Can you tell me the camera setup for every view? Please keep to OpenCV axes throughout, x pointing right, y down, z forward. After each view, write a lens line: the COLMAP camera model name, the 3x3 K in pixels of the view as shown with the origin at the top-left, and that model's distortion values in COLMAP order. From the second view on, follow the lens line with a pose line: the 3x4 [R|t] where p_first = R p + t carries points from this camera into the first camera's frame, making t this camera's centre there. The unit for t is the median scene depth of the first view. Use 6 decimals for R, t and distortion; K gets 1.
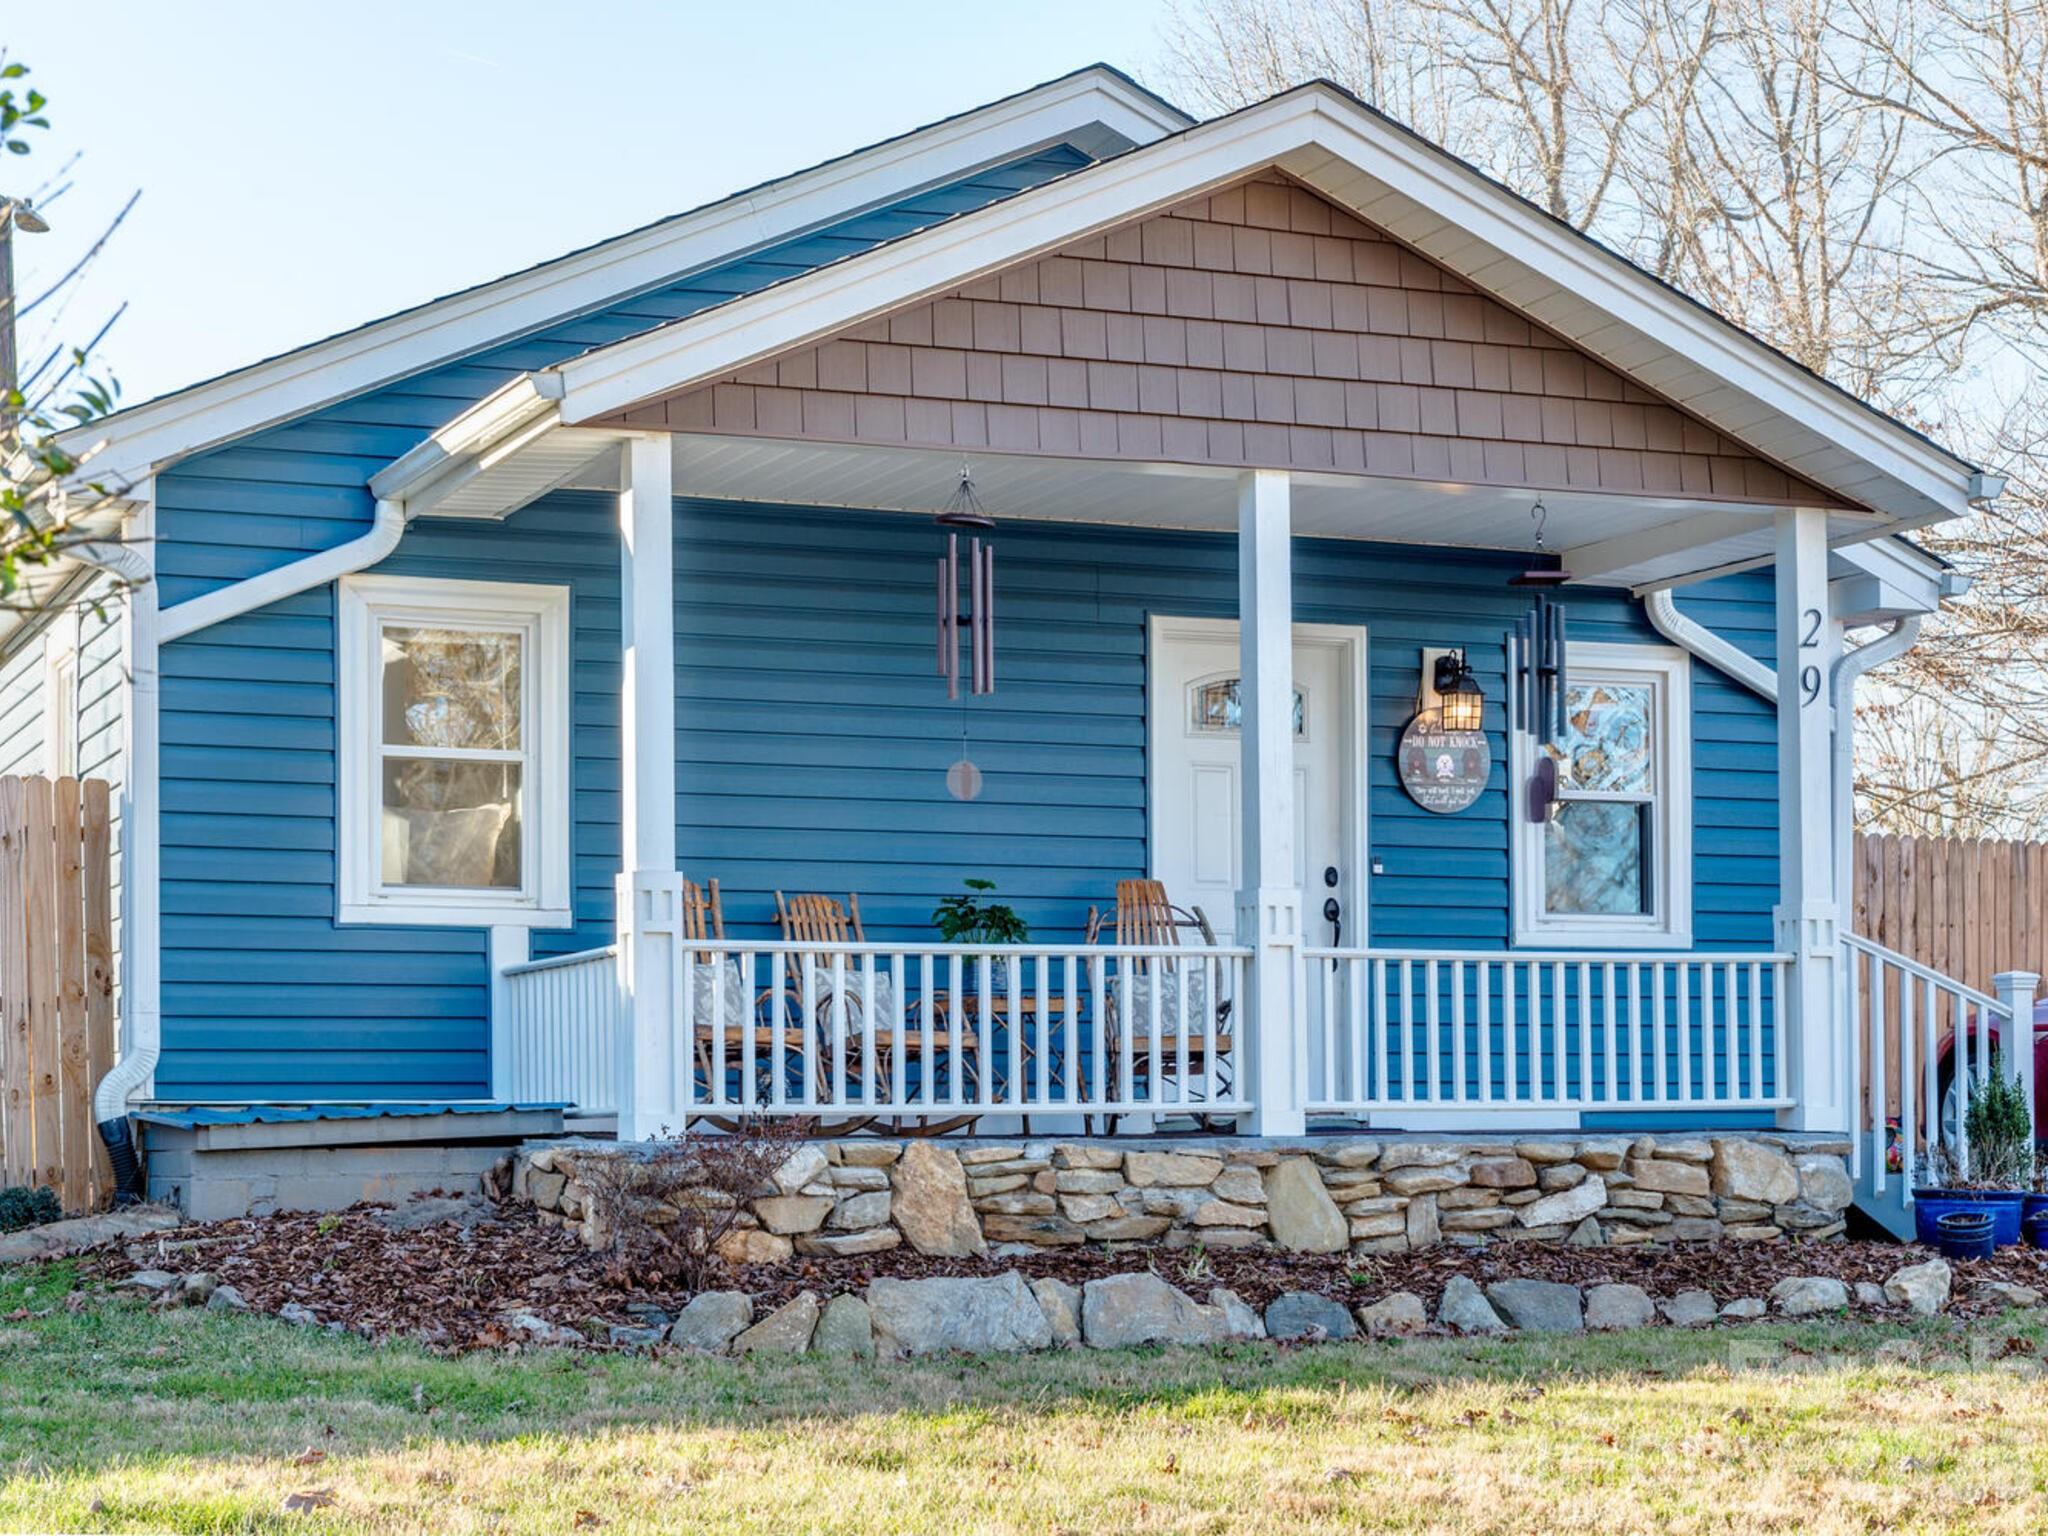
lens RADIAL K [[3627.2, 0, 1021.9], [0, 3627.2, 1092.8], [0, 0, 1]] dist [-0.004886, 0.002707]
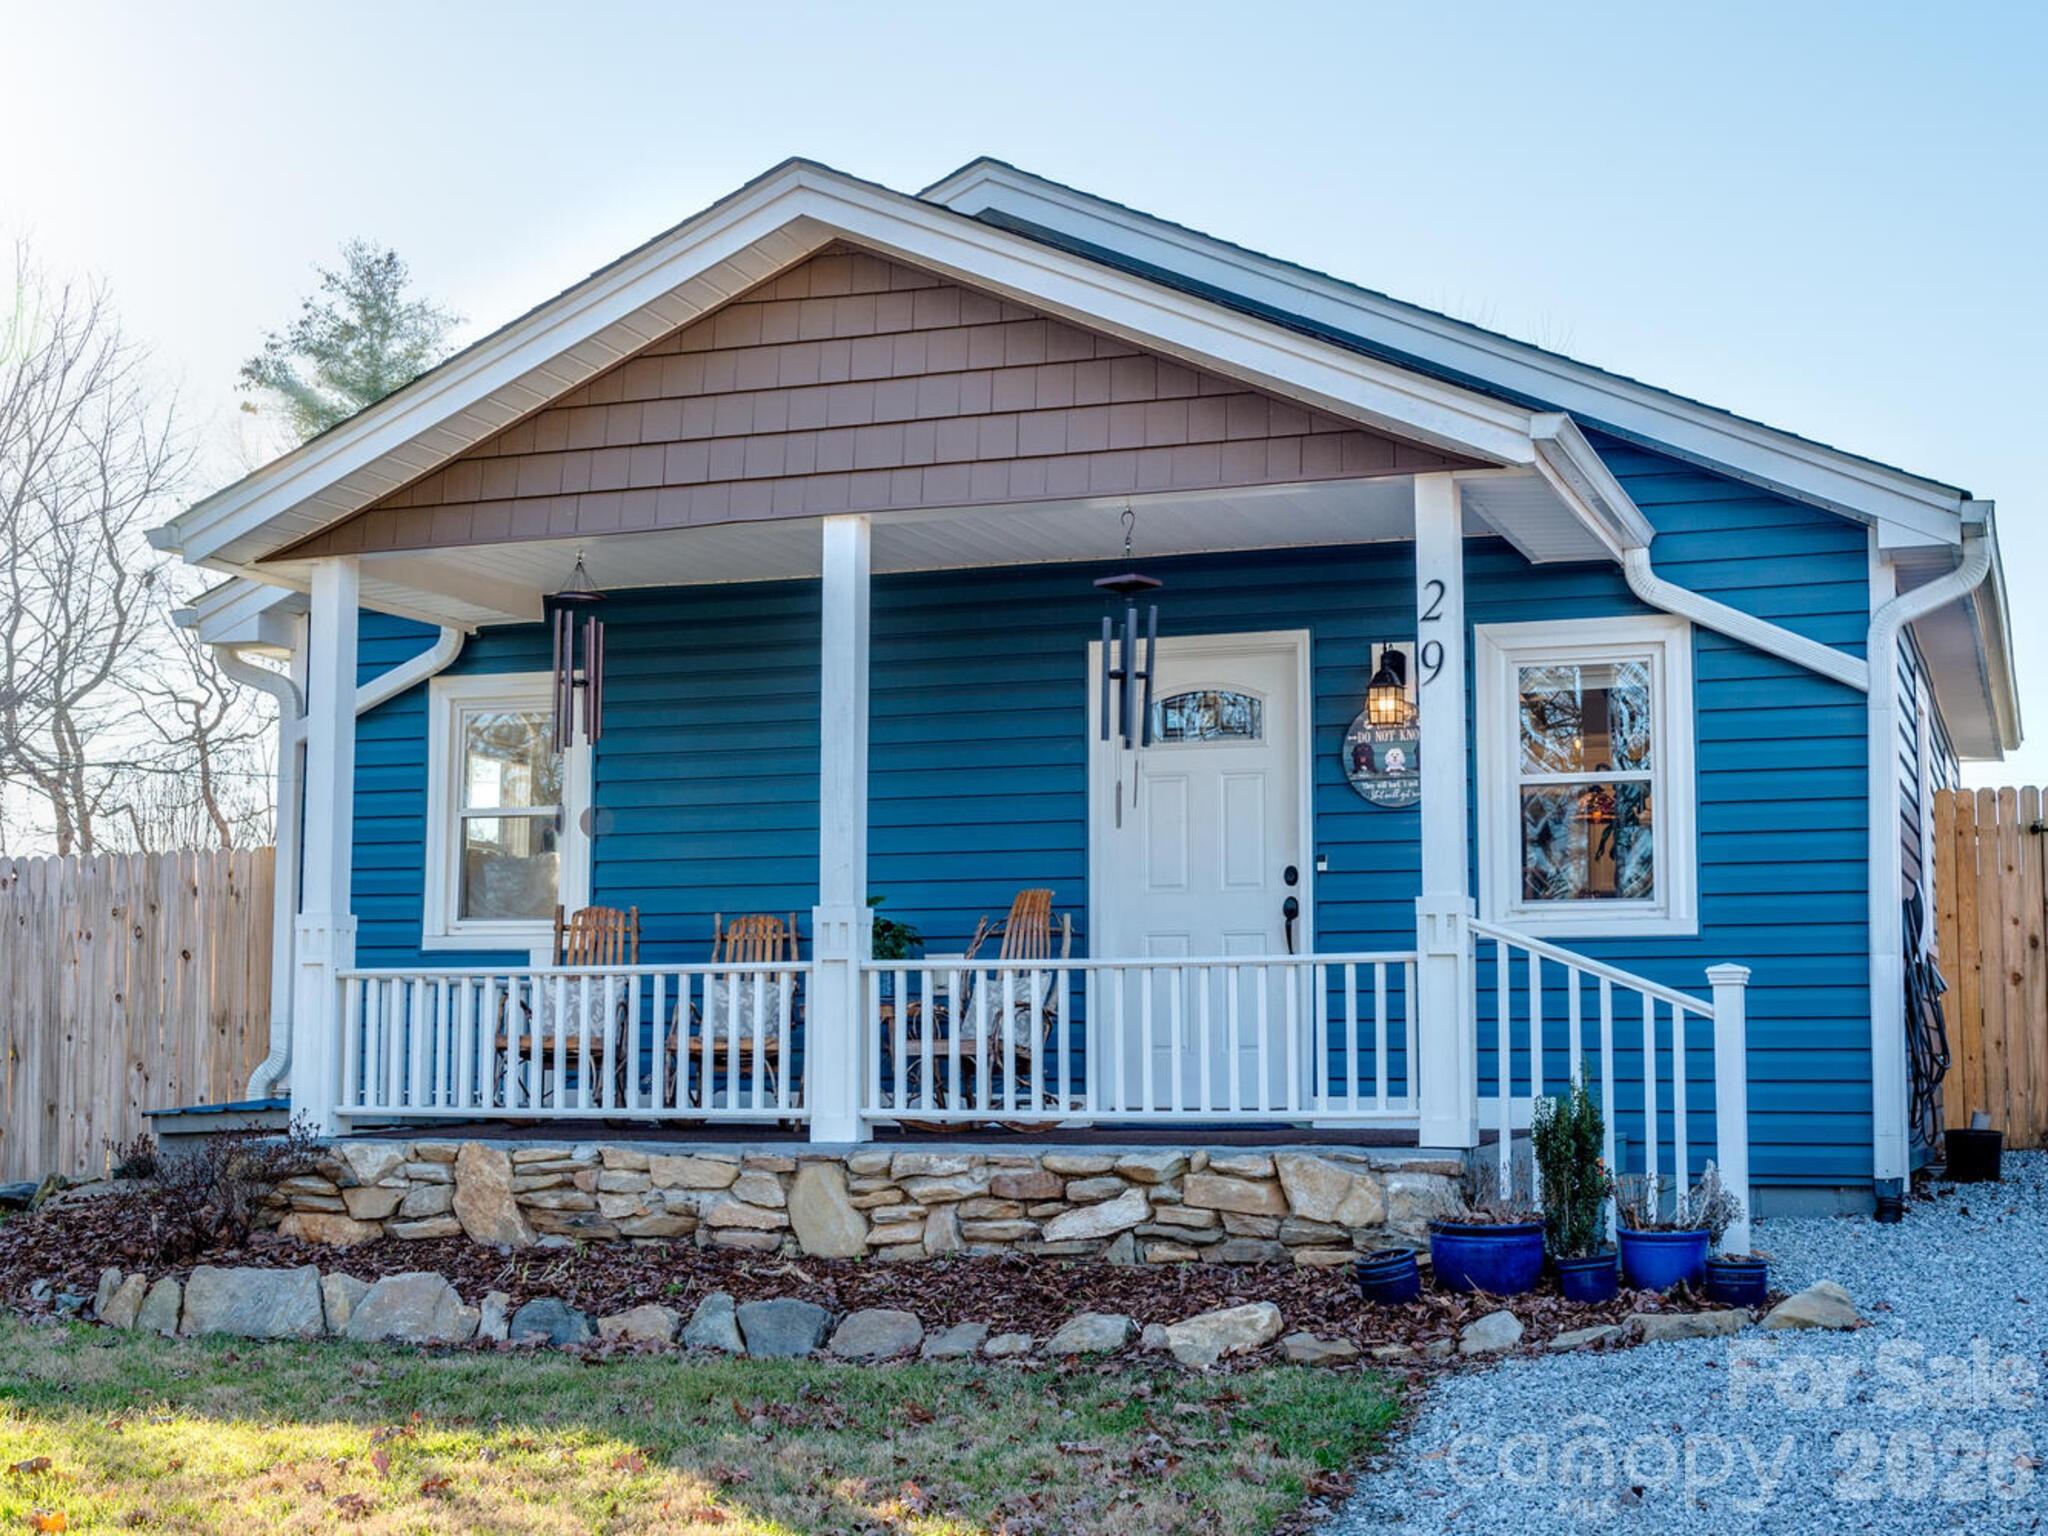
lens RADIAL K [[2811.0, 0, 1024.0], [0, 2811.0, 768.0], [0, 0, 1]] dist [-0.011244, -0.010933]
pose [[0.737851, -0.062546, -0.672059, 0.658603], [0.004262, 0.996109, -0.088025, -0.023863], [0.674950, 0.062085, 0.735247, 0.427216]]
